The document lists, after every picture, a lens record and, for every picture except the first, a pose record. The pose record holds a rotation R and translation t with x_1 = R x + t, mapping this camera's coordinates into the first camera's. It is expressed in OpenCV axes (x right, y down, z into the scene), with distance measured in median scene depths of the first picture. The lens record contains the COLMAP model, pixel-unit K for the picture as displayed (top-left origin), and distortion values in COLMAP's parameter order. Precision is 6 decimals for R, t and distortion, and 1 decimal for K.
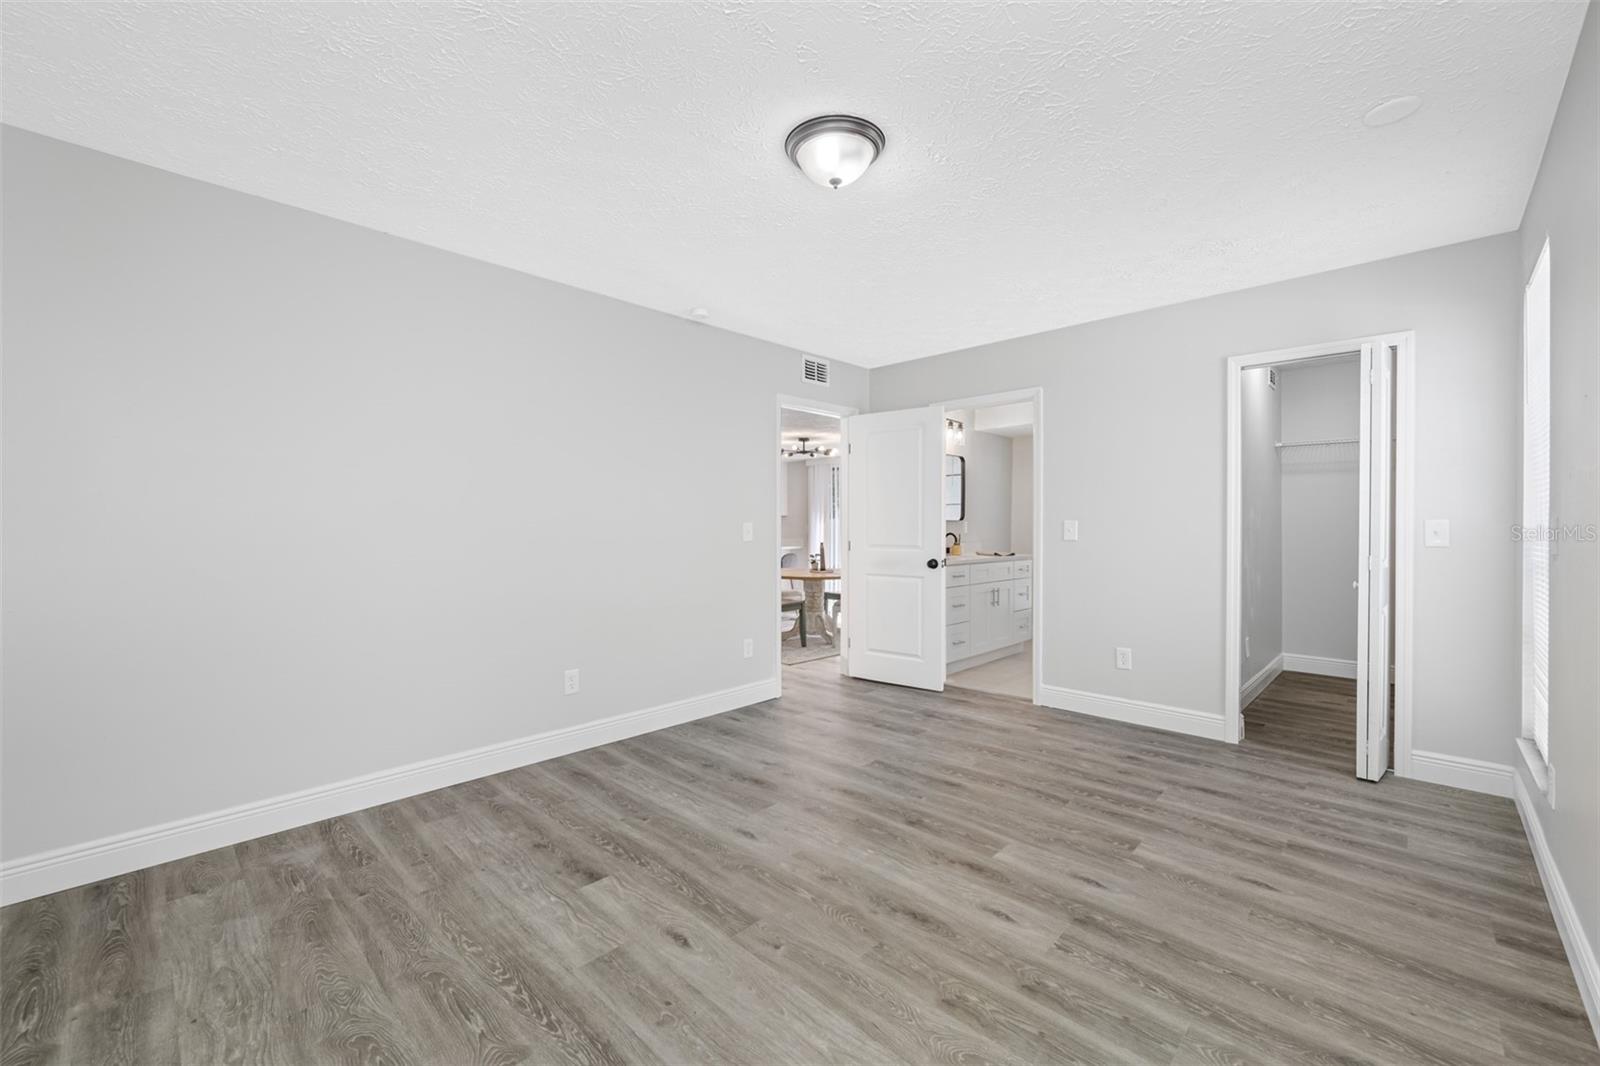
lens RADIAL K [[639.0, 0, 796.5], [0, 639.0, 536.0], [0, 0, 1]] dist [-0.000699, -0.000024]
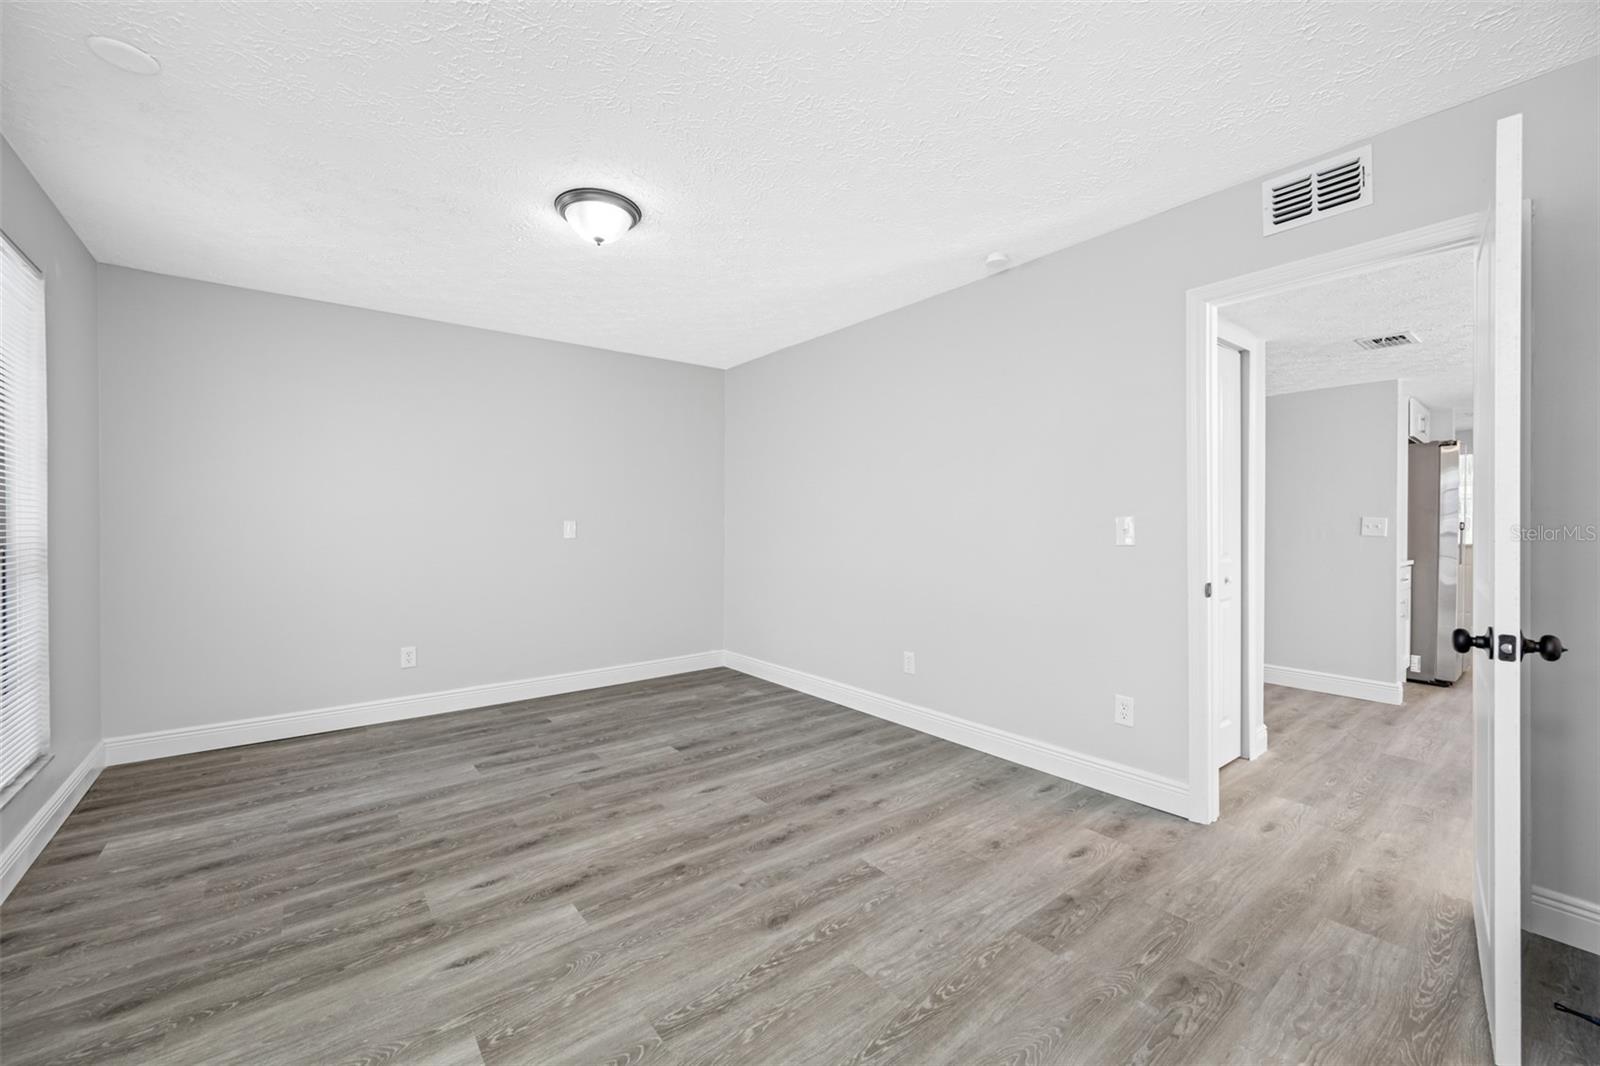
lens RADIAL K [[637.2, 0, 808.5], [0, 637.2, 526.4], [0, 0, 1]] dist [0.000891, 0.000160]
pose [[-0.121004, 0.007827, -0.992621, 1.094073], [-0.010950, 0.999898, 0.009219, -0.022121], [0.992592, 0.011984, -0.120906, 1.378252]]
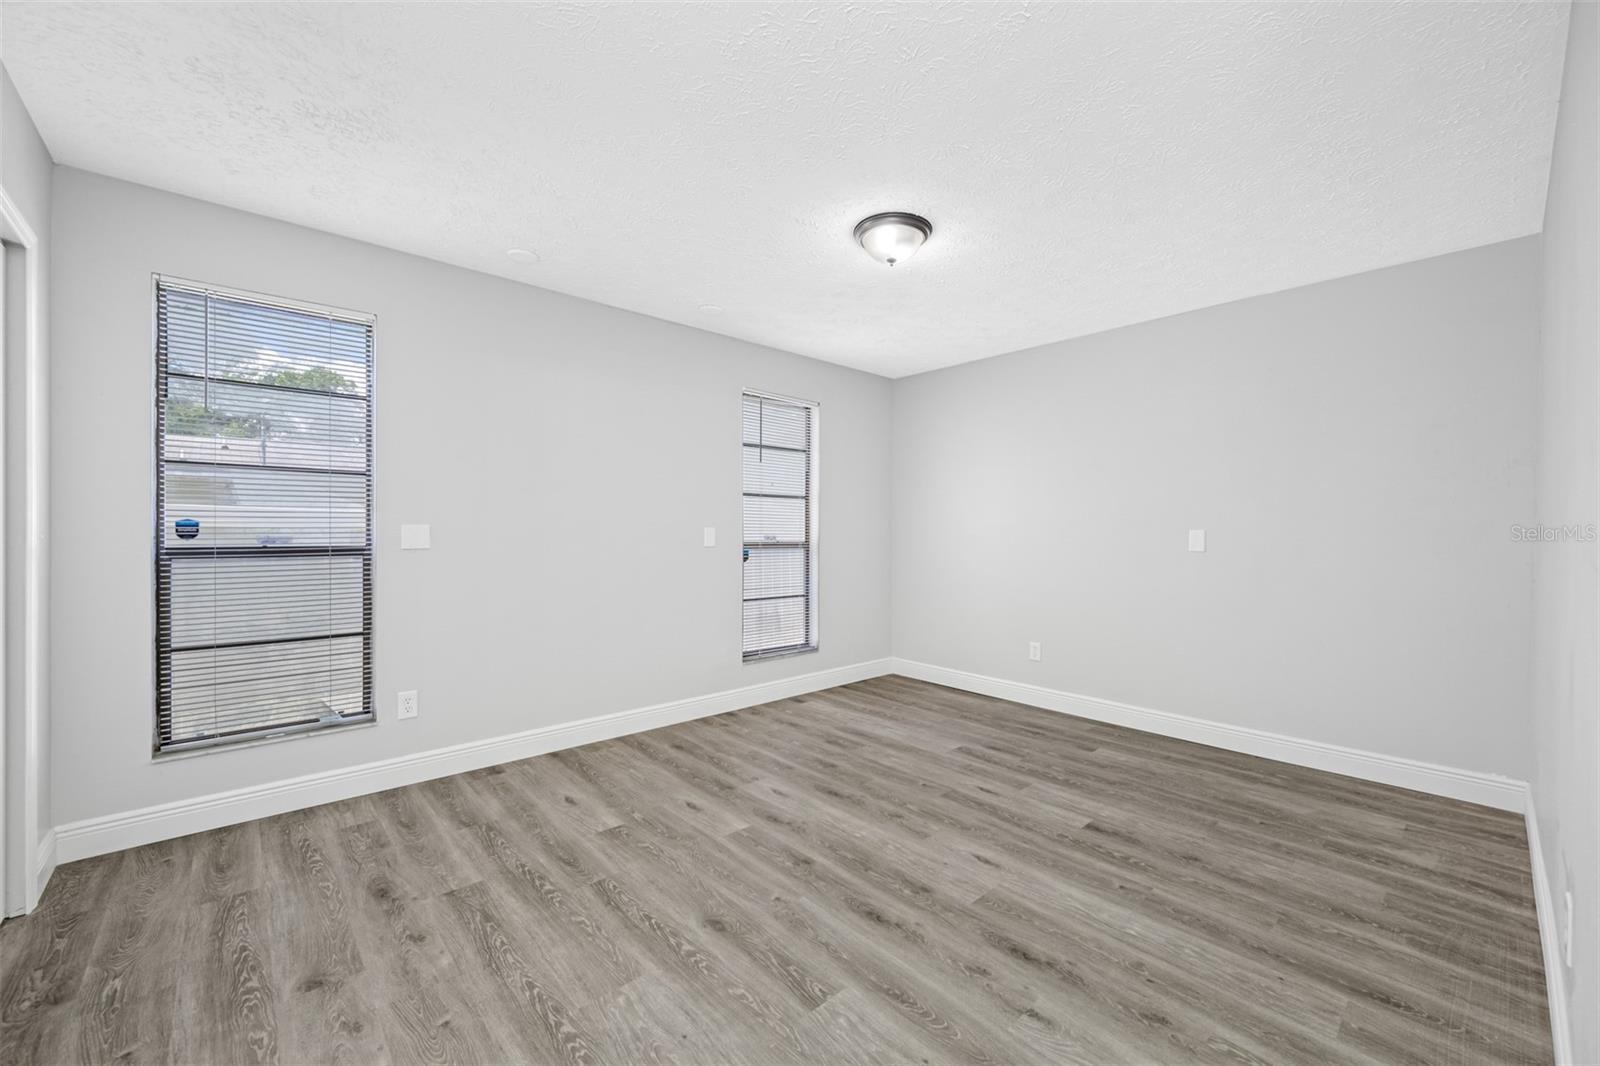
lens RADIAL K [[630.5, 0, 800.0], [0, 630.5, 533.0], [0, 0, 1]] dist [0.000224, 0.000030]
pose [[-0.997796, -0.003437, 0.066269, 0.143173], [-0.002396, 0.999872, 0.015788, -0.033113], [-0.066315, 0.015594, -0.997677, 2.043433]]
